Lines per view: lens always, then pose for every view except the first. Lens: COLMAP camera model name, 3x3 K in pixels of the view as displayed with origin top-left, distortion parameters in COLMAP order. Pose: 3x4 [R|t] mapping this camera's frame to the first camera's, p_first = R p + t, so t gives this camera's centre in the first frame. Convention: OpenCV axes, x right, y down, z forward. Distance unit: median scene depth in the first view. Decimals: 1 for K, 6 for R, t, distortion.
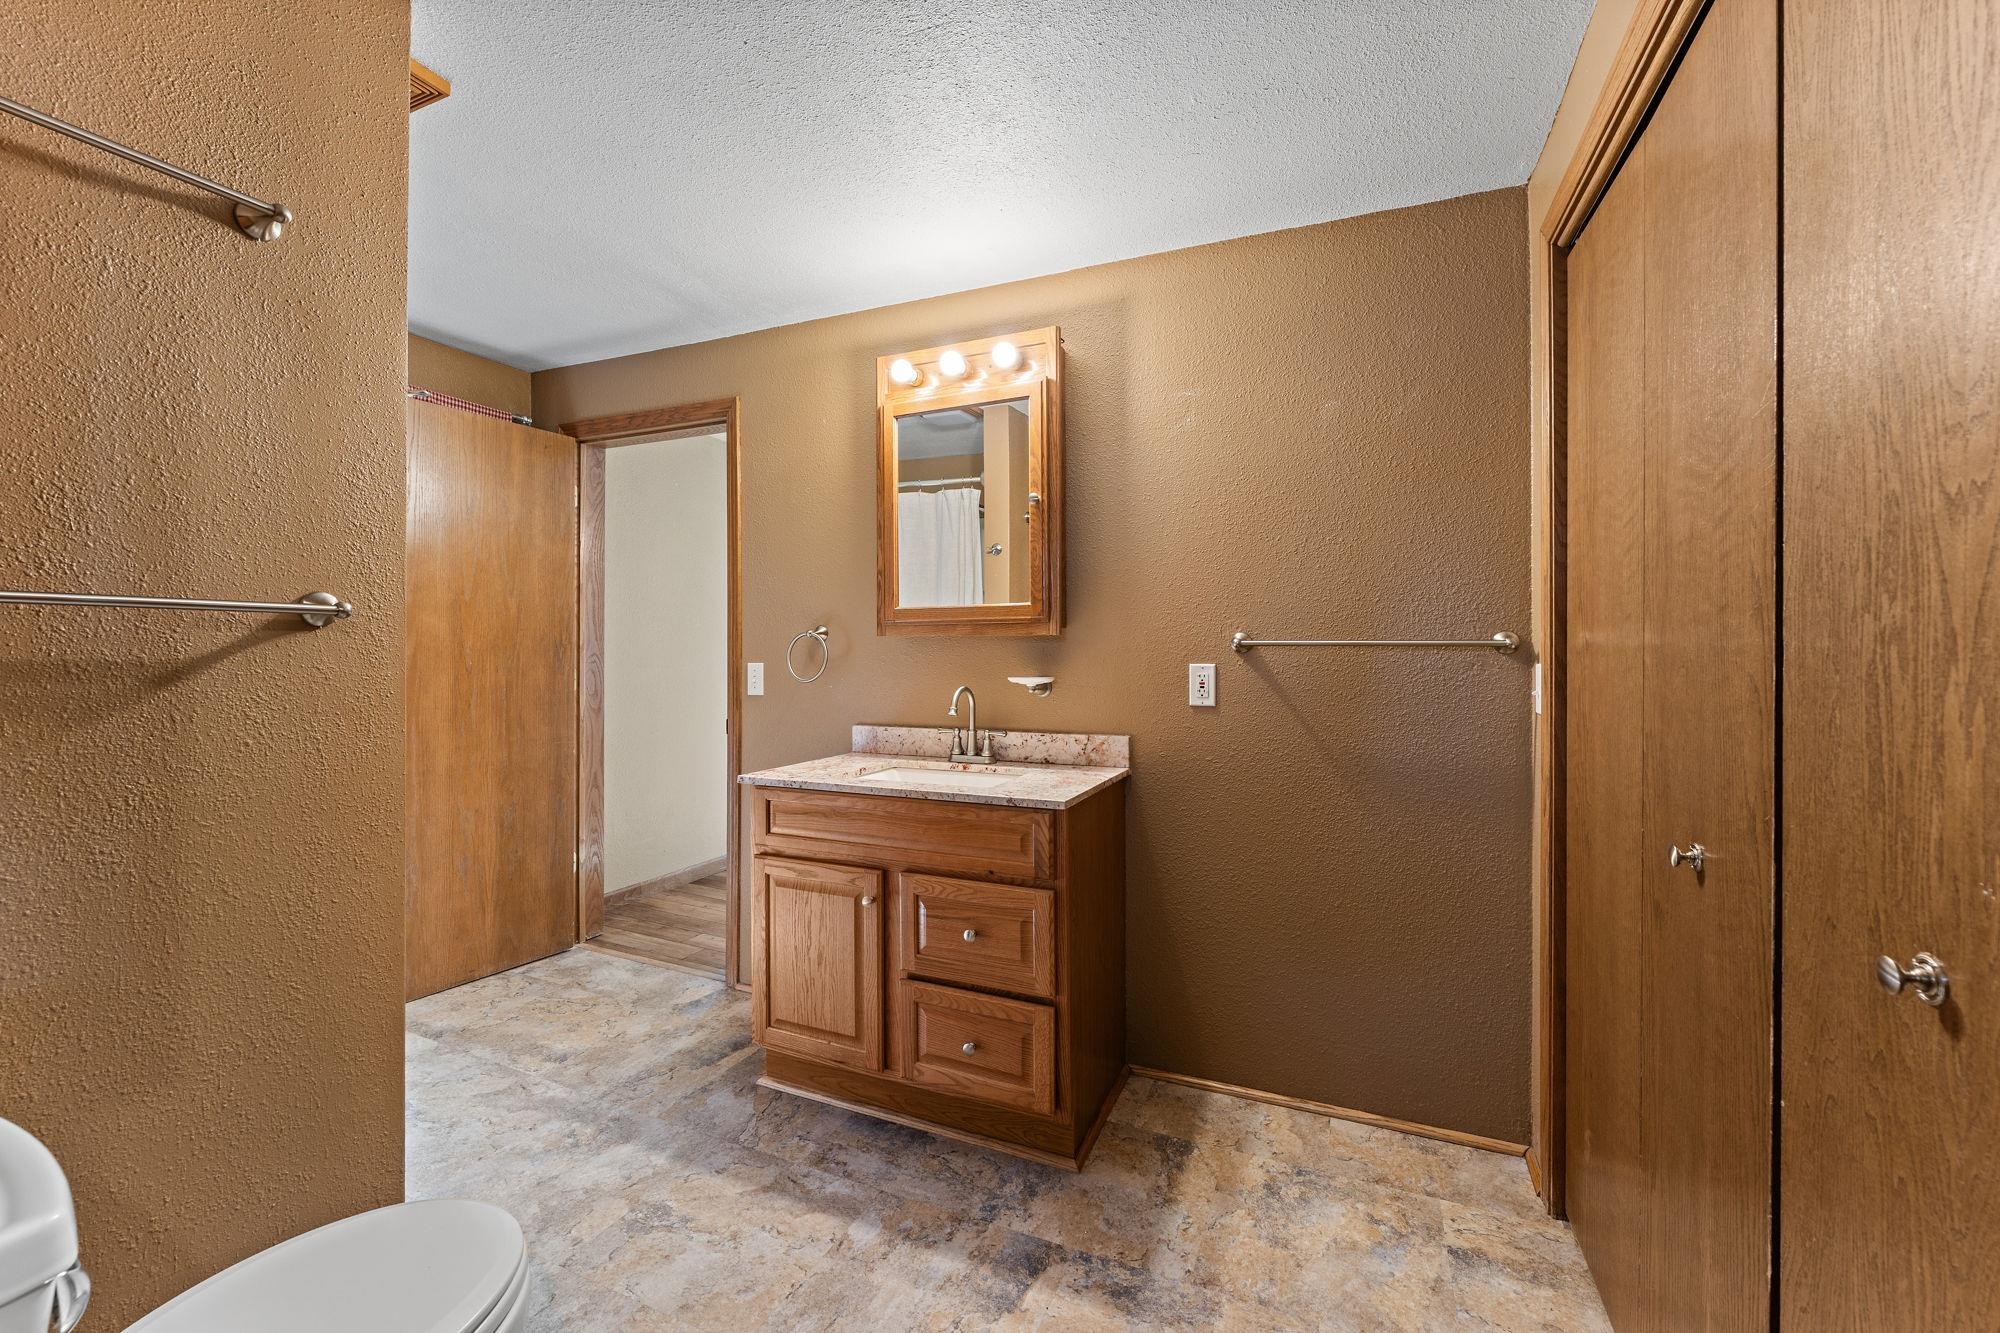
lens RADIAL K [[801.7, 0, 1004.5], [0, 801.7, 660.2], [0, 0, 1]] dist [-0.001246, -0.000111]
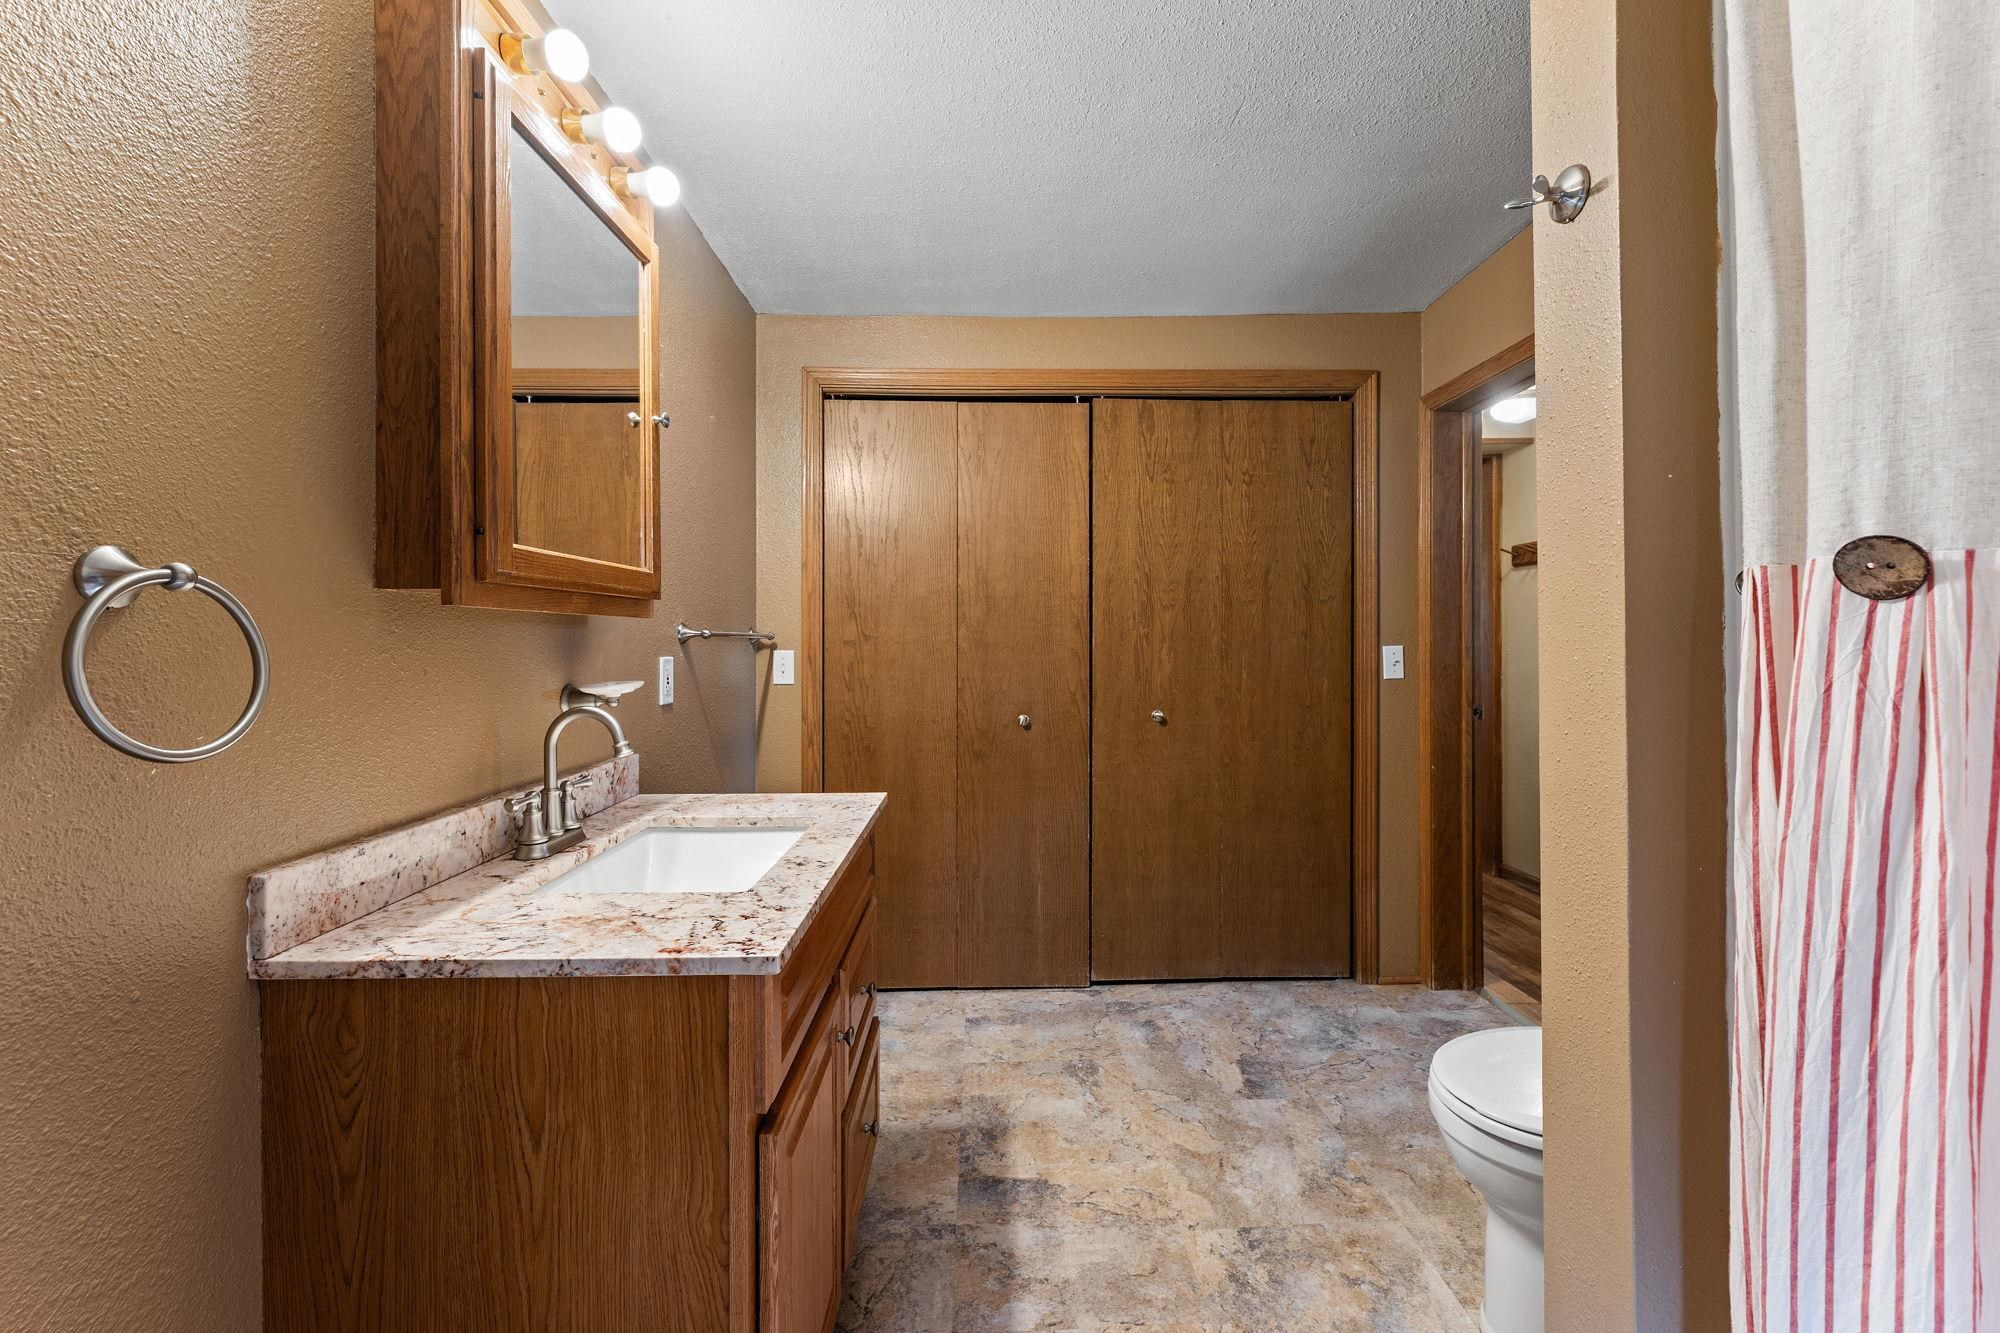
lens RADIAL K [[801.7, 0, 1004.5], [0, 801.7, 660.2], [0, 0, 1]] dist [-0.001246, -0.000111]
pose [[-0.408281, -0.017026, 0.912698, -0.979161], [0.017160, 0.999506, 0.026321, -0.012800], [-0.912695, 0.026408, -0.407787, 1.407028]]
